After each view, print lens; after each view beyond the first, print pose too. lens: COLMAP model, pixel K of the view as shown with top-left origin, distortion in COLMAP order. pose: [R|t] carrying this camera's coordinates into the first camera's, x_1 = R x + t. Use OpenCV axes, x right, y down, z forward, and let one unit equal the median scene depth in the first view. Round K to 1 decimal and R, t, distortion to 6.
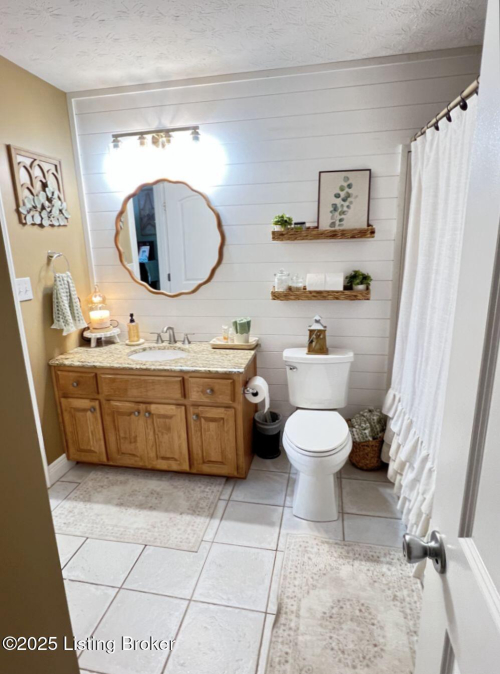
lens RADIAL K [[373.6, 0, 251.7], [0, 373.6, 337.3], [0, 0, 1]] dist [0.002052, 0.000207]
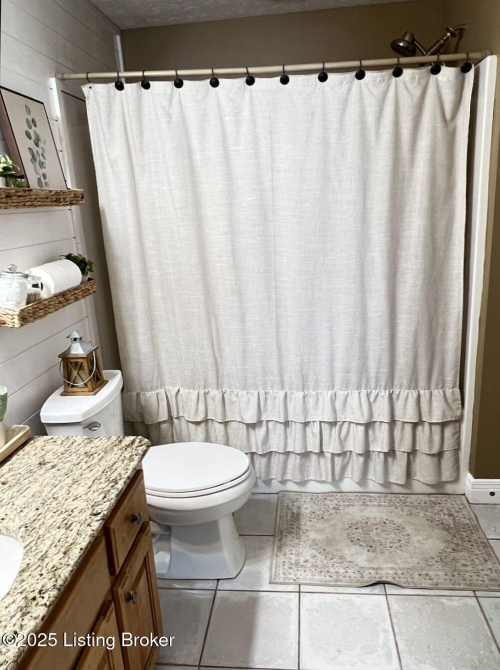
lens RADIAL K [[480.9, 0, 251.9], [0, 480.9, 334.2], [0, 0, 1]] dist [-0.006231, -0.003413]
pose [[-0.080866, -0.234197, 0.968820, -0.905827], [0.295094, 0.922801, 0.247704, -0.244542], [-0.952040, 0.305924, -0.005513, 1.089482]]
